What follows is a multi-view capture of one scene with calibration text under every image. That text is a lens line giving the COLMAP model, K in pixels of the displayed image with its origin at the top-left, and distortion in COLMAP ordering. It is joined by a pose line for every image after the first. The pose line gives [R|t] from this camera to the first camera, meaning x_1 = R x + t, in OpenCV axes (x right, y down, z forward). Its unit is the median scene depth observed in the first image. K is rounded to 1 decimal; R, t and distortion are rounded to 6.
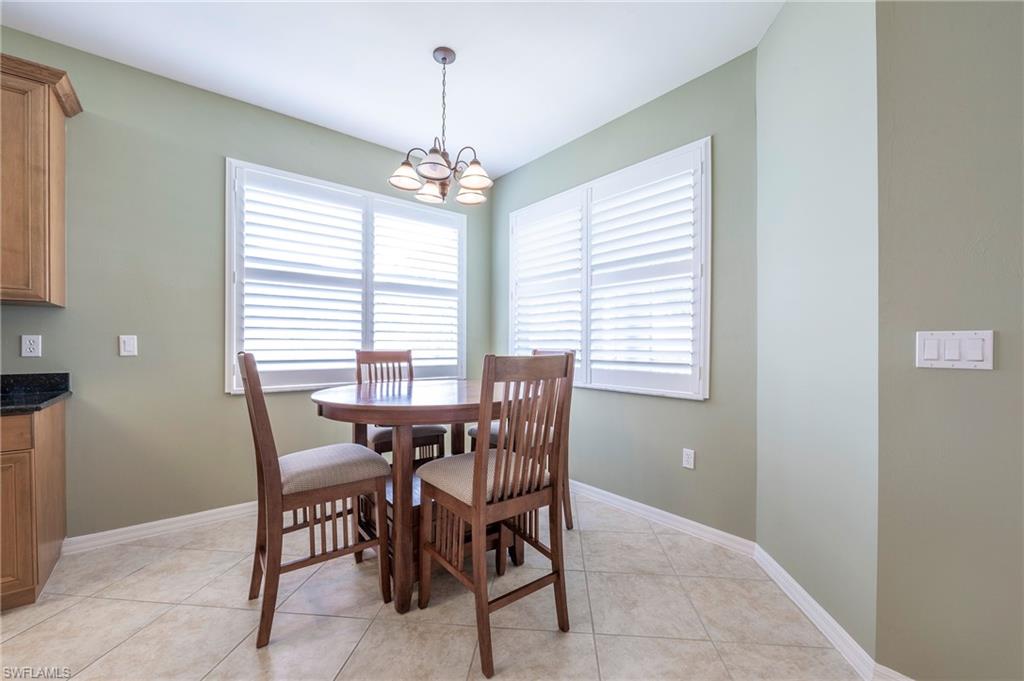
lens RADIAL K [[408.2, 0, 530.5], [0, 408.2, 343.4], [0, 0, 1]] dist [-0.015225, -0.000349]
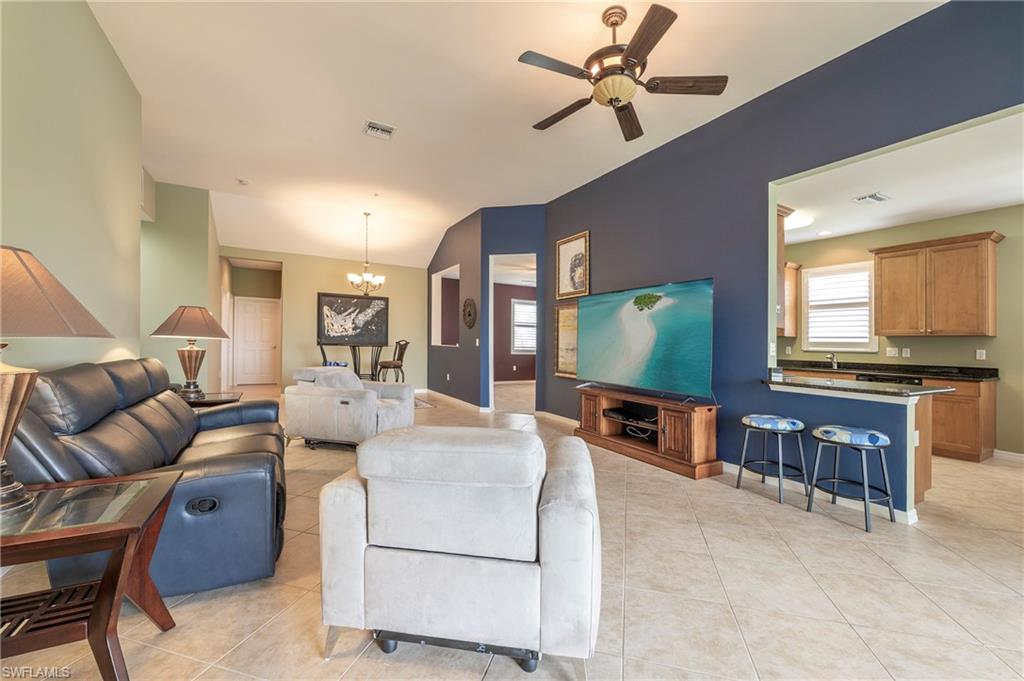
lens RADIAL K [[414.2, 0, 517.0], [0, 414.2, 338.6], [0, 0, 1]] dist [-0.000651, -0.000281]
pose [[-0.179636, -0.018102, -0.983567, 1.404795], [-0.022261, 0.999649, -0.014333, 0.006237], [0.983481, 0.019320, -0.179976, -1.069628]]
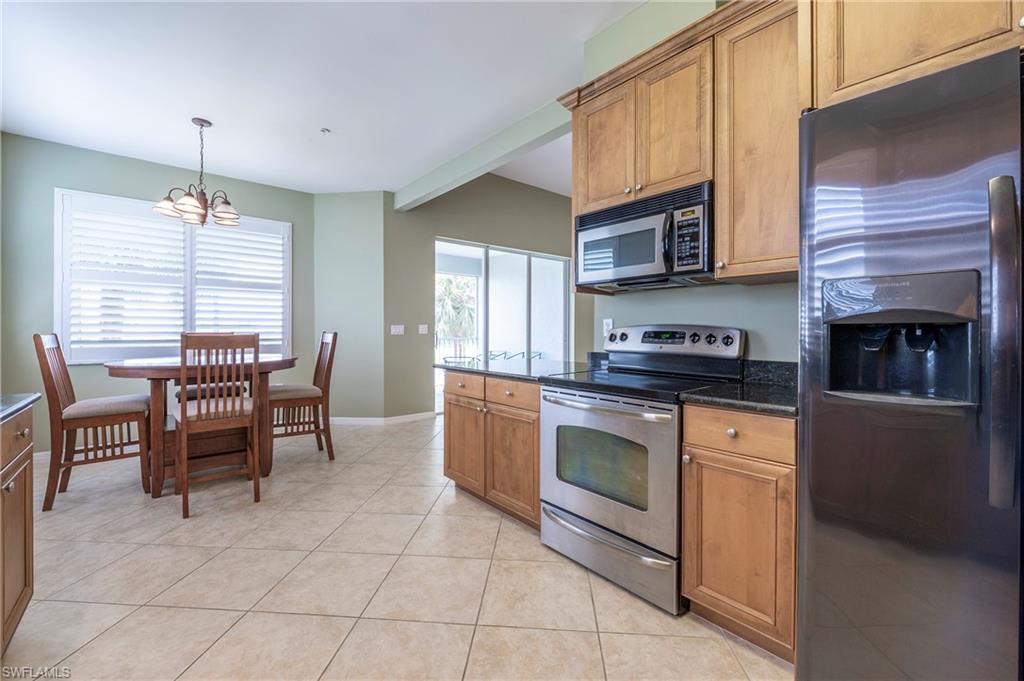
lens RADIAL K [[416.1, 0, 518.6], [0, 416.1, 328.4], [0, 0, 1]] dist [-0.000011, -0.000583]
pose [[-0.019023, 0.002352, 0.999816, -1.799509], [-0.003258, 0.999992, -0.002414, 0.003087], [-0.999814, -0.003303, -0.019015, -0.074932]]
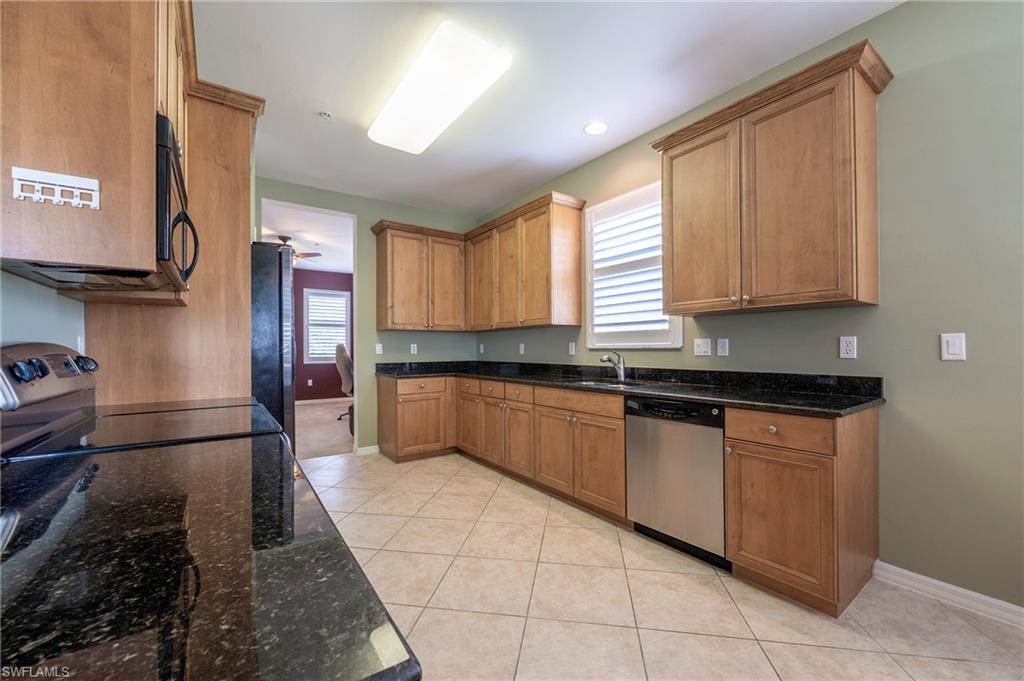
lens RADIAL K [[410.9, 0, 509.6], [0, 410.9, 349.2], [0, 0, 1]] dist [-0.002417, -0.000095]
pose [[-0.084444, 0.002469, -0.996425, -0.173739], [0.008108, 0.999966, 0.001791, 0.002276], [0.996395, -0.007928, -0.084461, 0.252750]]
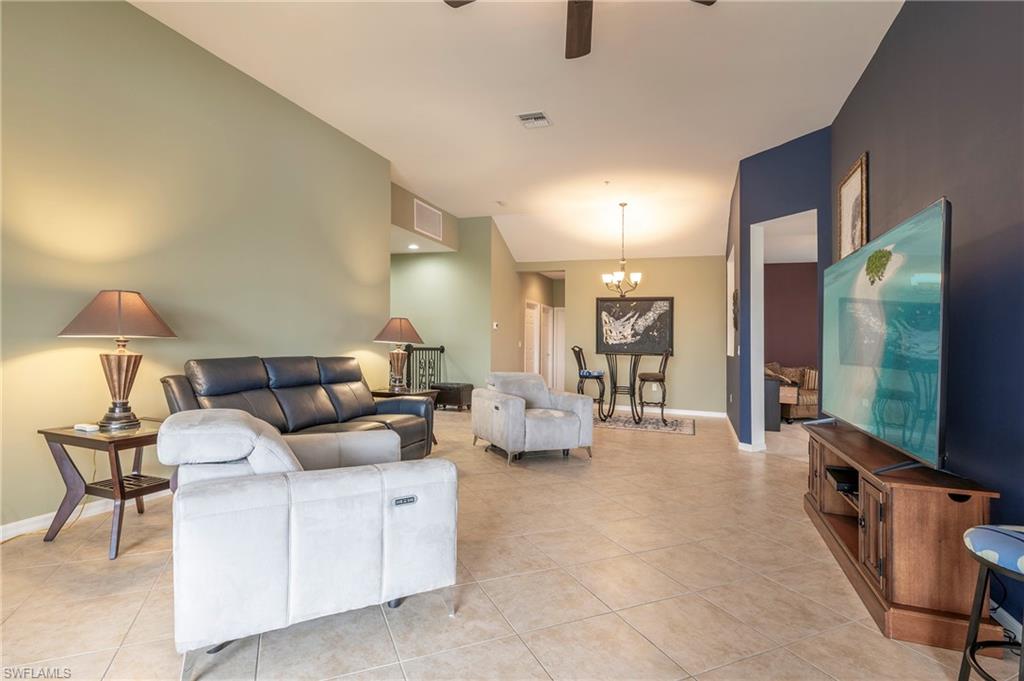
lens RADIAL K [[489.5, 0, 515.5], [0, 489.5, 348.6], [0, 0, 1]] dist [0.000504, -0.000049]
pose [[-0.866624, -0.021679, -0.498490, 0.677506], [-0.028274, 0.999584, 0.005683, 0.005523], [0.498160, 0.019019, -0.866877, -0.172725]]
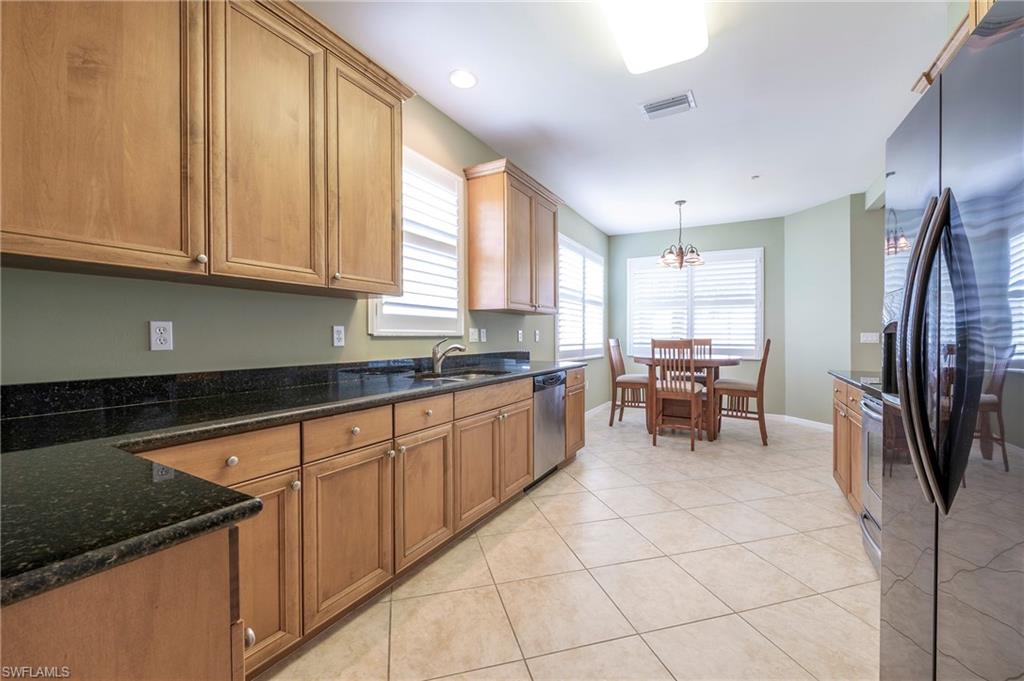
lens RADIAL K [[413.7, 0, 512.0], [0, 413.7, 340.5], [0, 0, 1]] dist [0.001017, -0.000023]
pose [[0.935128, -0.000532, 0.354310, -1.975267], [-0.005452, 0.999859, 0.015891, -0.003107], [-0.354269, -0.016792, 0.934993, -0.807336]]
